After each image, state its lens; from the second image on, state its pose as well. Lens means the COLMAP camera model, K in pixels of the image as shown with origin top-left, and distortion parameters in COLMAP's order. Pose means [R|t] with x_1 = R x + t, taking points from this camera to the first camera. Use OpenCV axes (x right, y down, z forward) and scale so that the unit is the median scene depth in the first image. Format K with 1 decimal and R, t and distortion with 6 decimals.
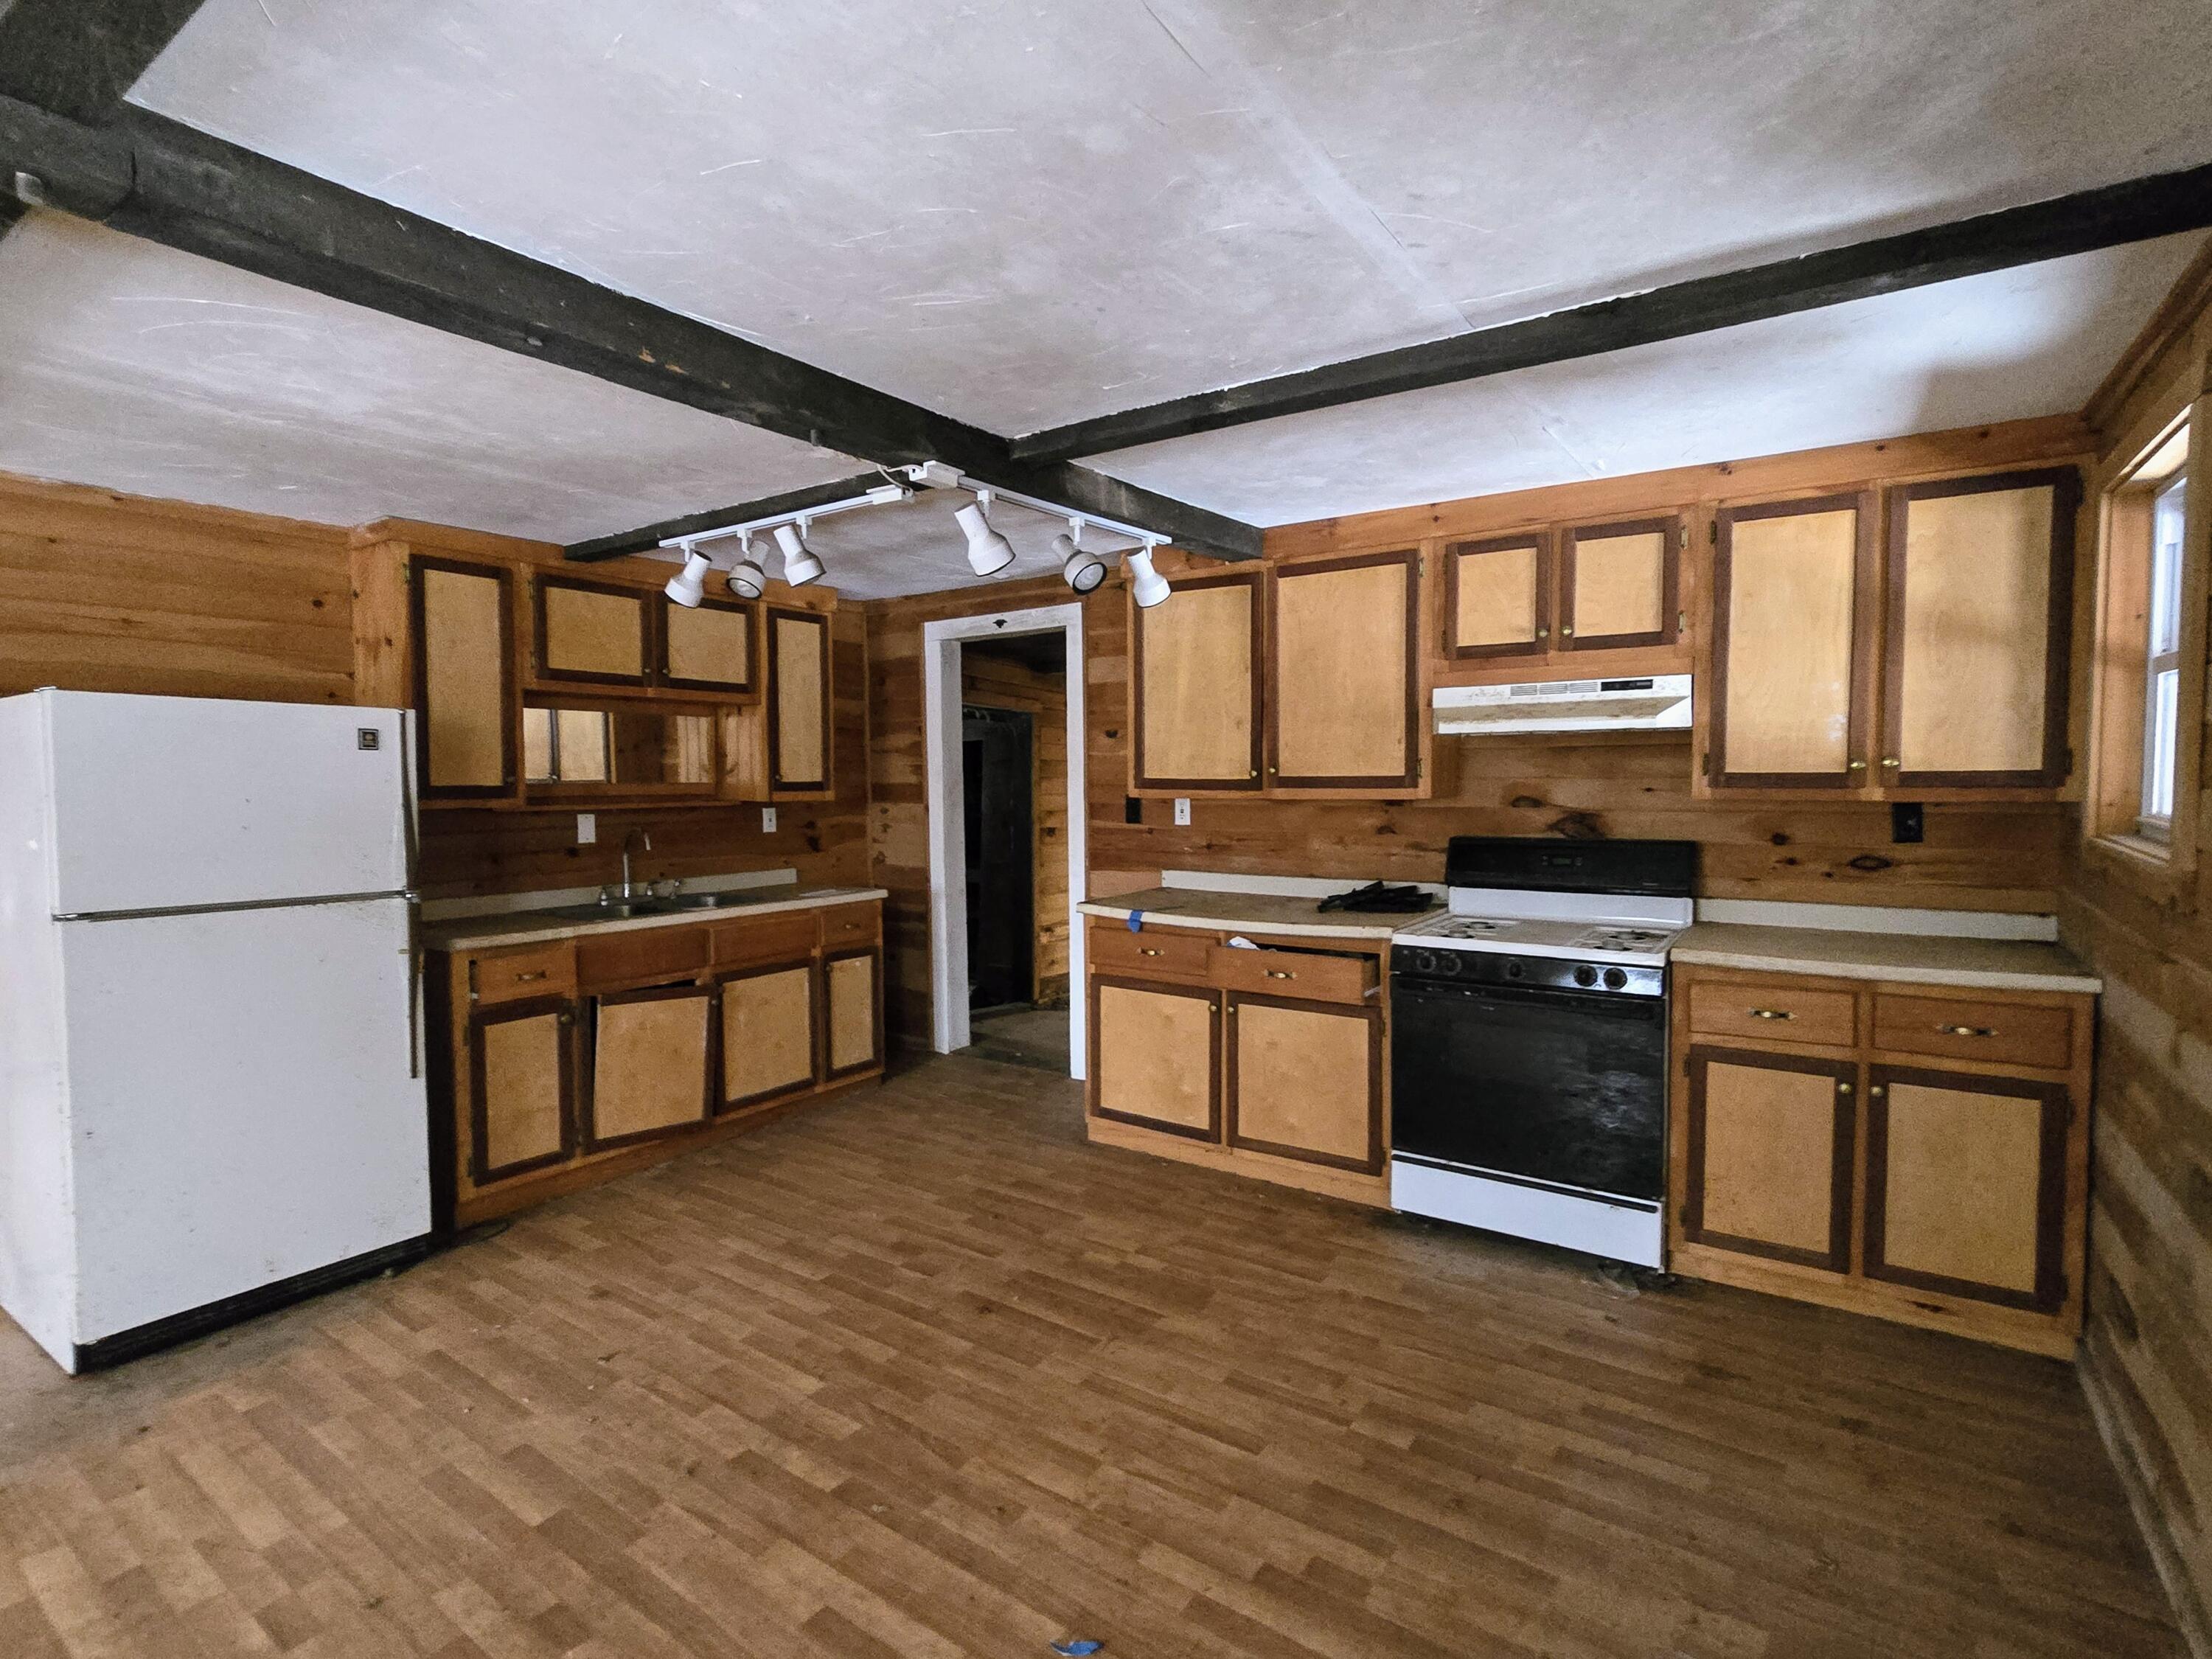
lens RADIAL K [[1077.9, 0, 1107.4], [0, 1077.9, 822.1], [0, 0, 1]] dist [-0.019787, 0.007022]
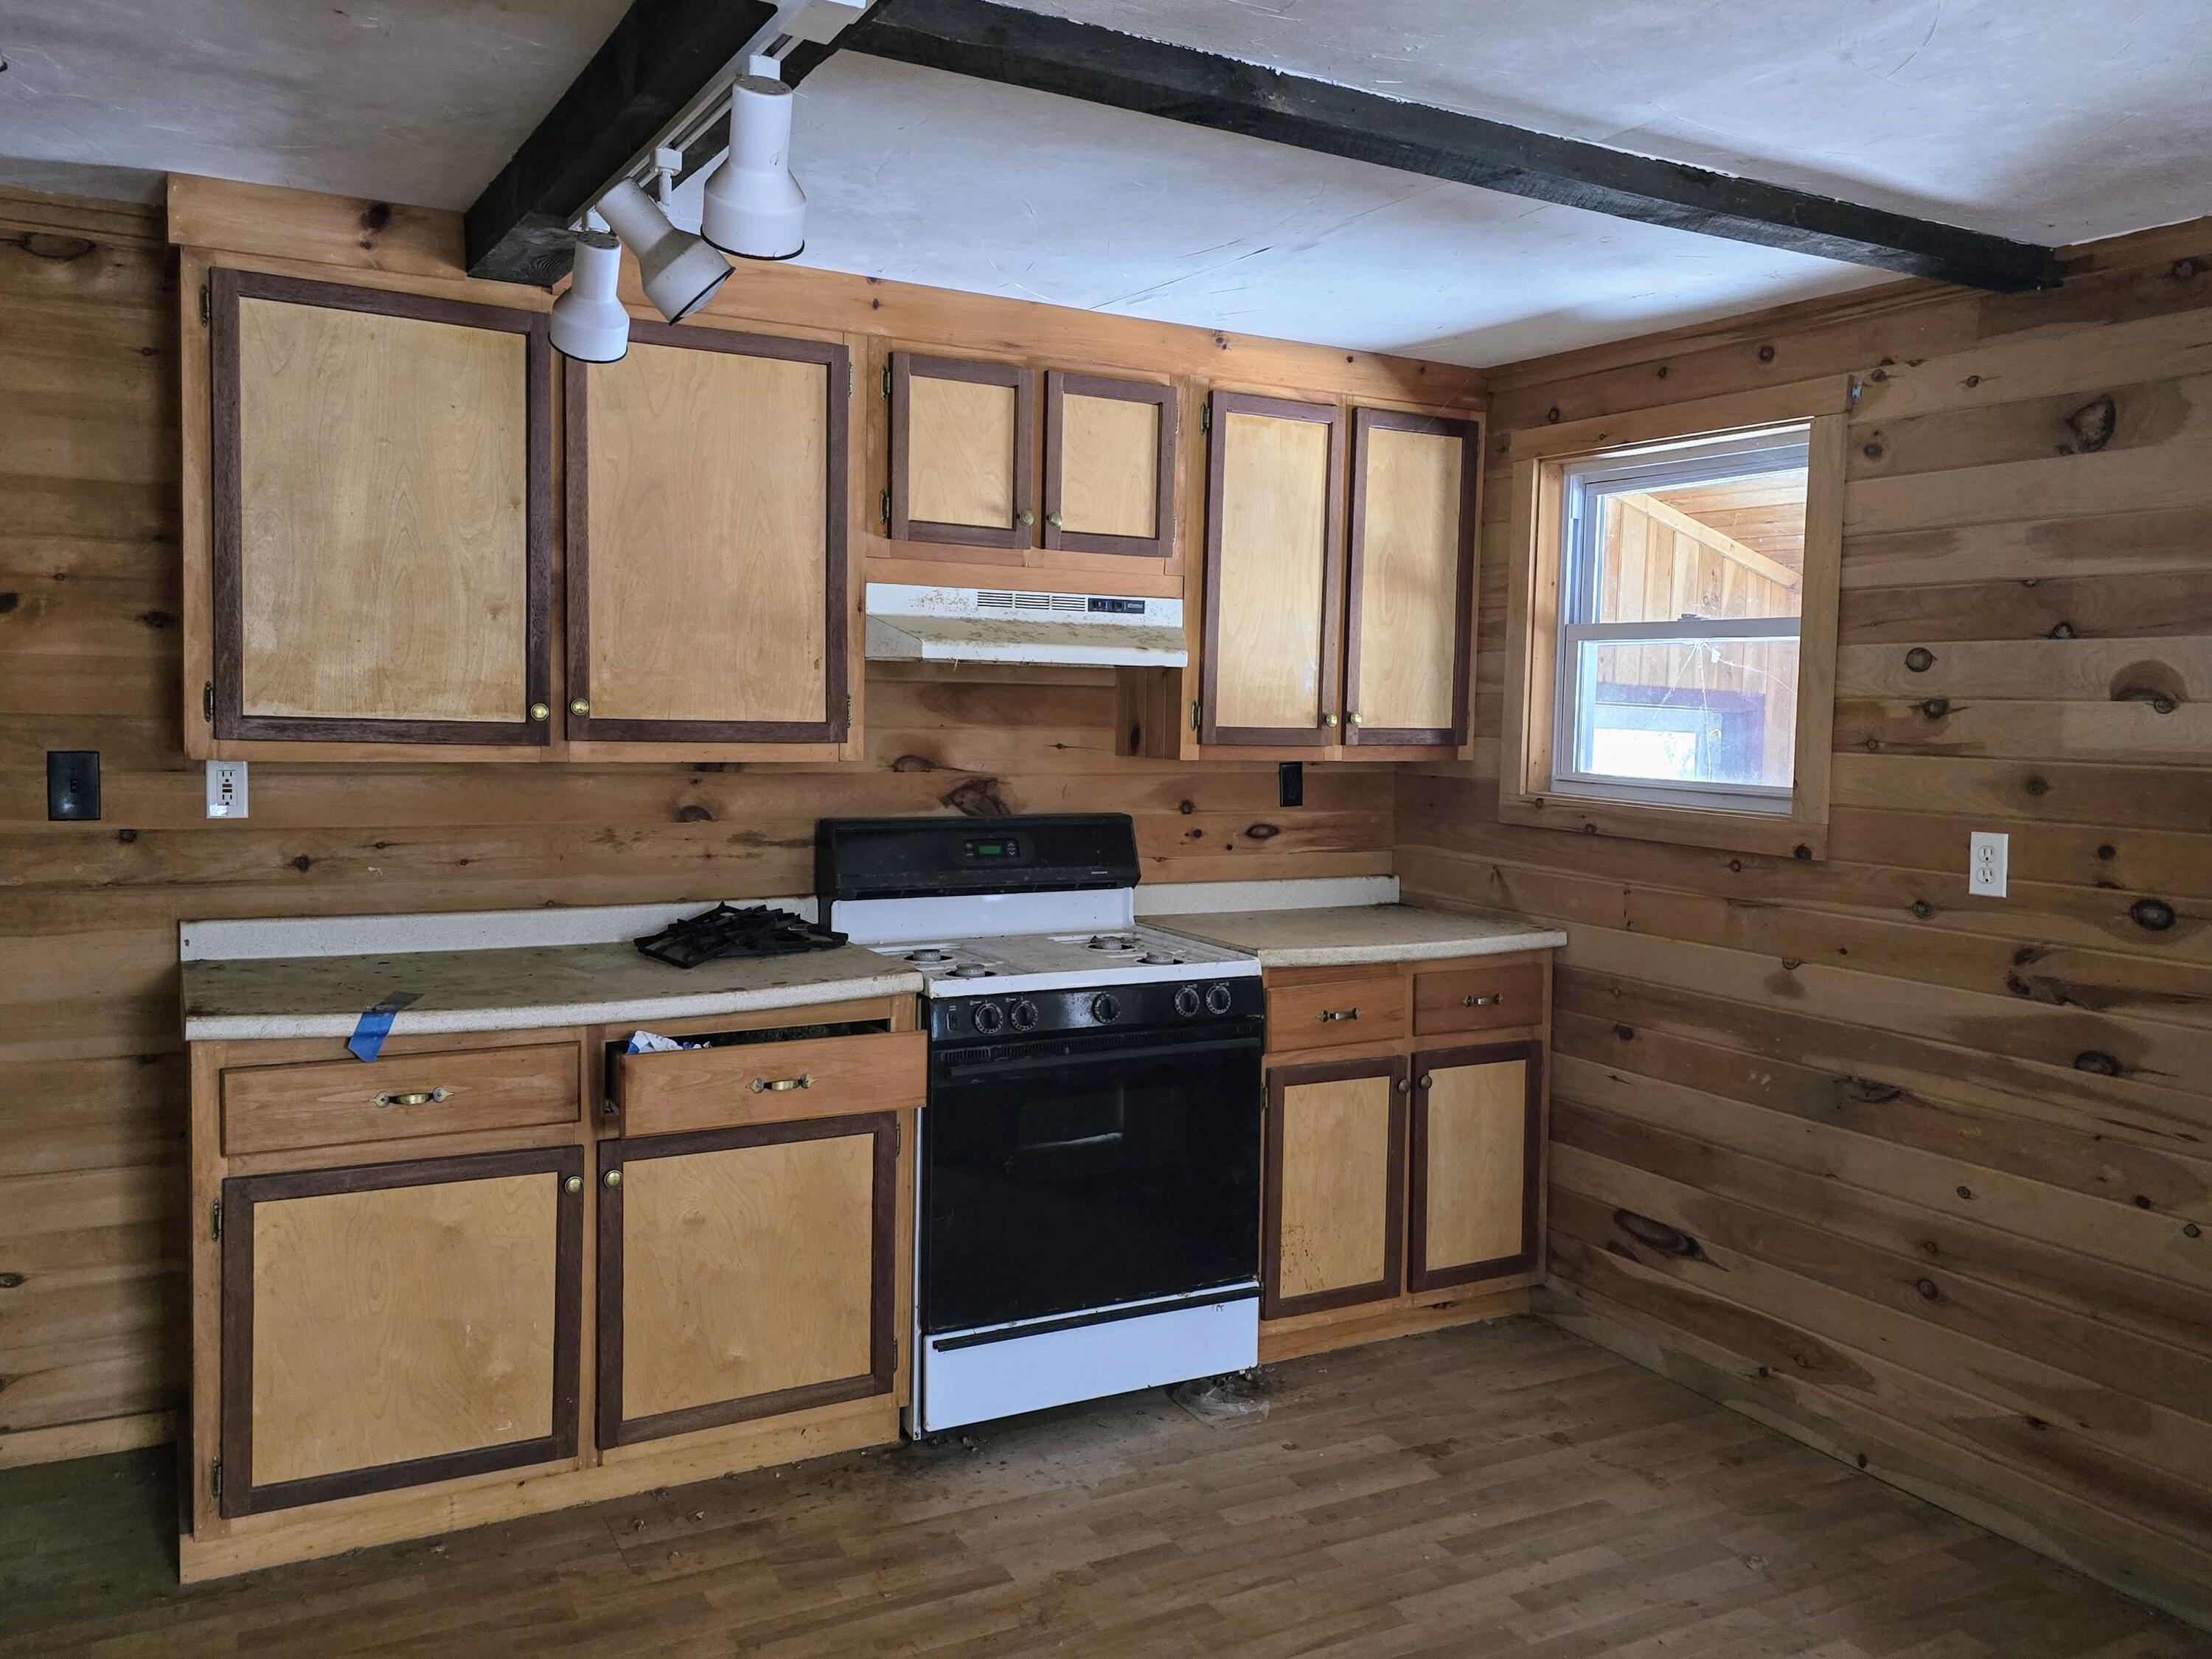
lens RADIAL K [[1718.1, 0, 1100.8], [0, 1718.1, 808.3], [0, 0, 1]] dist [0.086260, -0.084500]
pose [[0.447759, -0.034311, 0.893496, -0.585463], [0.017512, 0.999408, 0.029602, -0.023748], [-0.893983, 0.002393, 0.448095, 0.489270]]
